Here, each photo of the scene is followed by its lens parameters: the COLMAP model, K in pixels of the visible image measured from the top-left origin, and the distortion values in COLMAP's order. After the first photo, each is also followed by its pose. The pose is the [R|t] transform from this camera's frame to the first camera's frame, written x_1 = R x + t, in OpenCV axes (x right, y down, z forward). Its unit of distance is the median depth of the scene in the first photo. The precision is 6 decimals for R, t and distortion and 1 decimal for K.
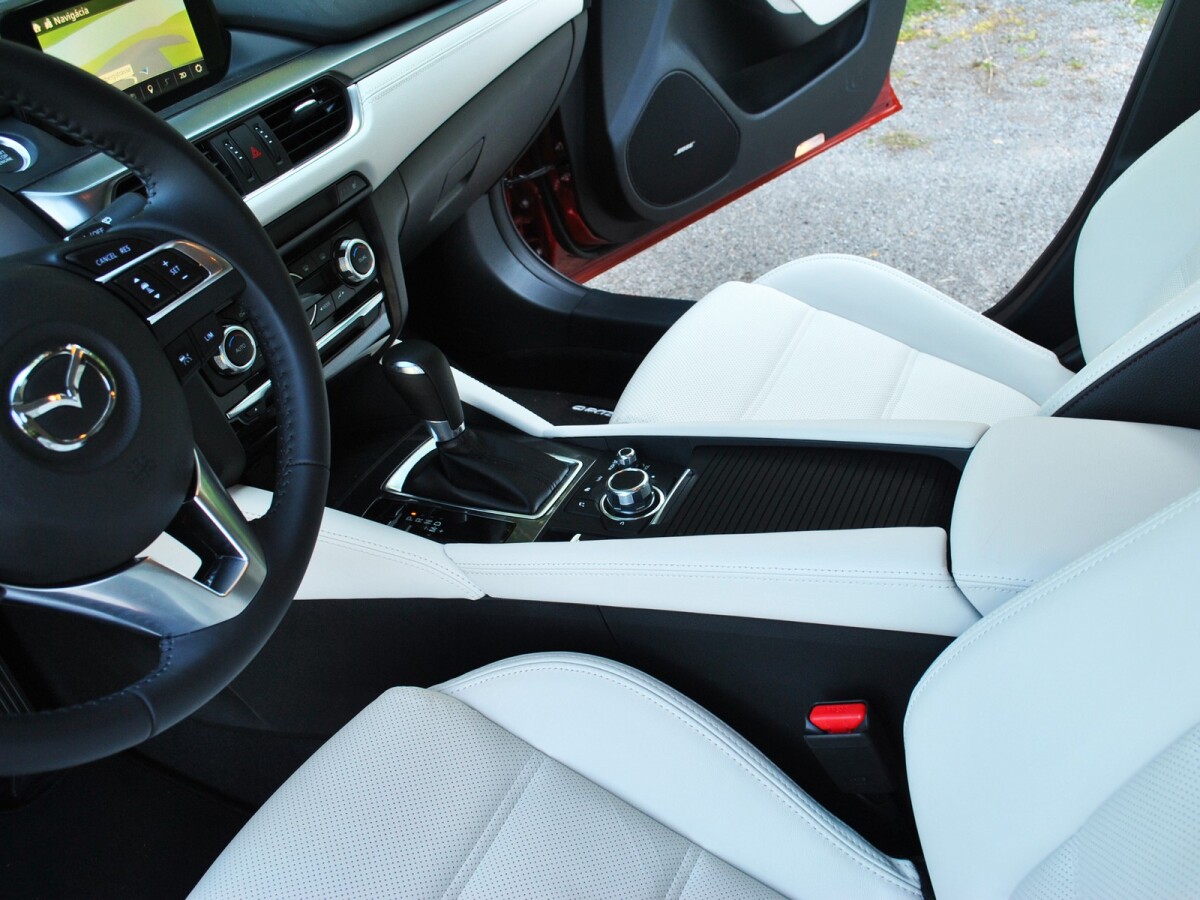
lens RADIAL K [[1132.3, 0, 600.0], [0, 1132.3, 450.0], [0, 0, 1]] dist [-0.069782, -0.004566]
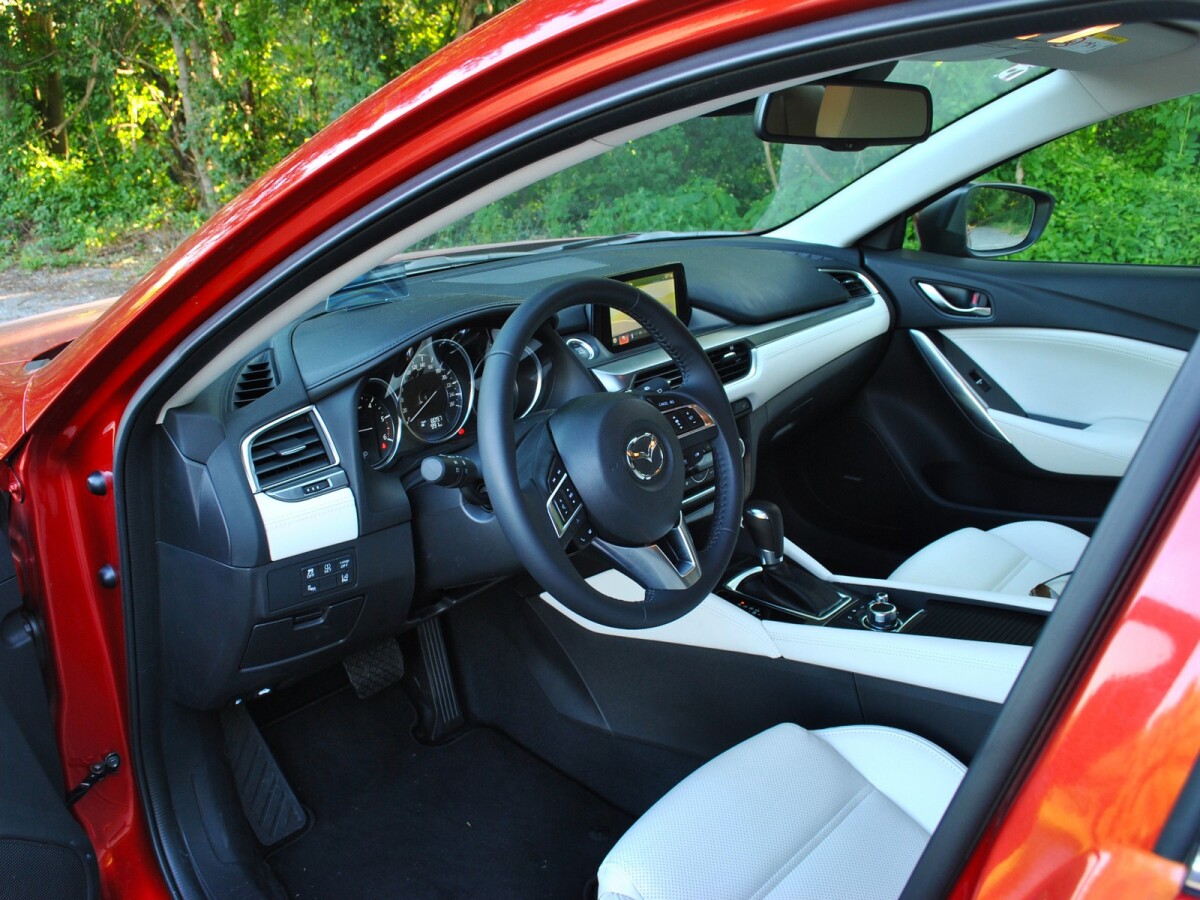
lens RADIAL K [[962.5, 0, 596.6], [0, 962.5, 474.6], [0, 0, 1]] dist [0.005323, -0.160109]
pose [[0.951740, 0.189208, -0.241641, -0.065325], [-0.234802, 0.955921, -0.176304, 0.174345], [0.197632, 0.224533, 0.954215, -0.406396]]
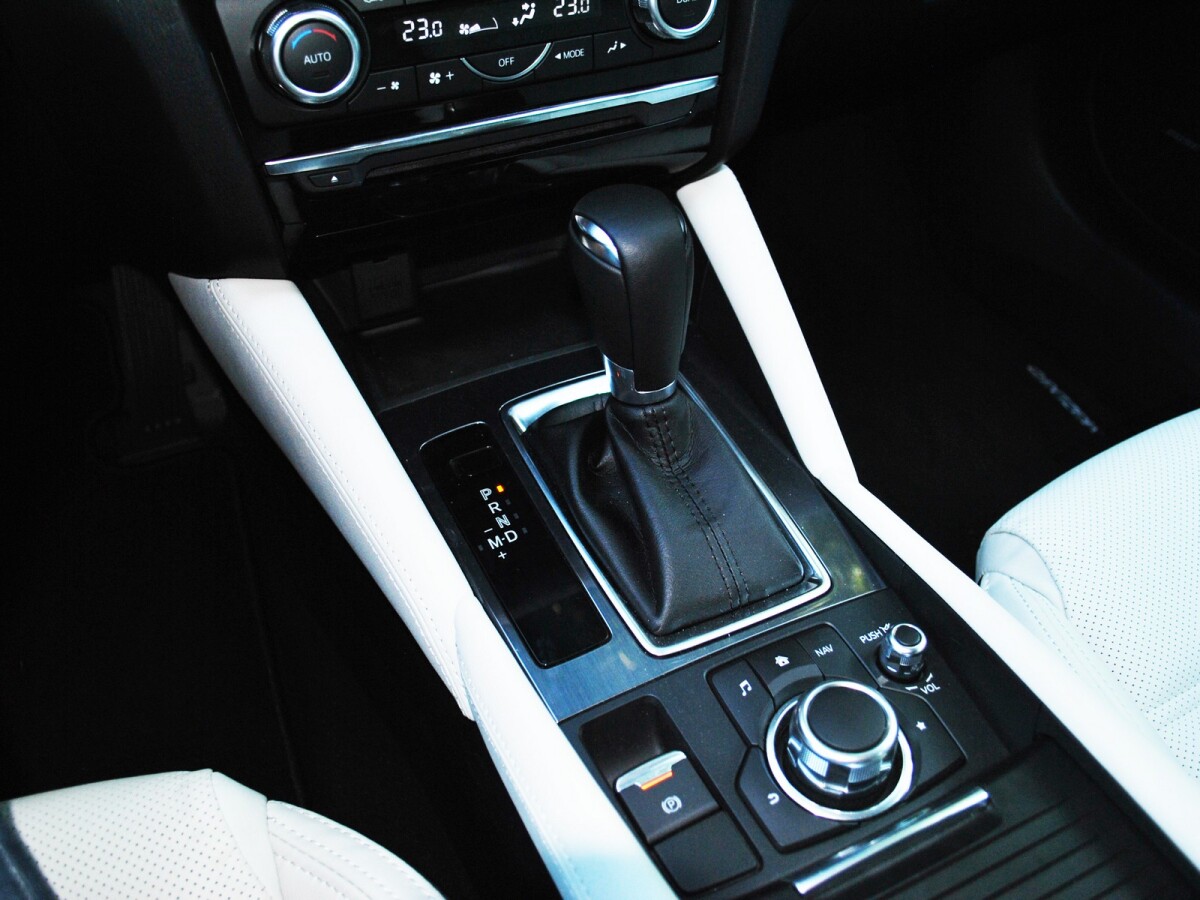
lens RADIAL K [[1015.4, 0, 599.1], [0, 1015.4, 444.3], [0, 0, 1]] dist [-0.079835, 0.009055]
pose [[0.758185, 0.553488, -0.344684, 0.025481], [-0.455817, 0.827908, 0.326802, -0.139887], [0.466247, -0.090664, 0.879996, 0.599547]]
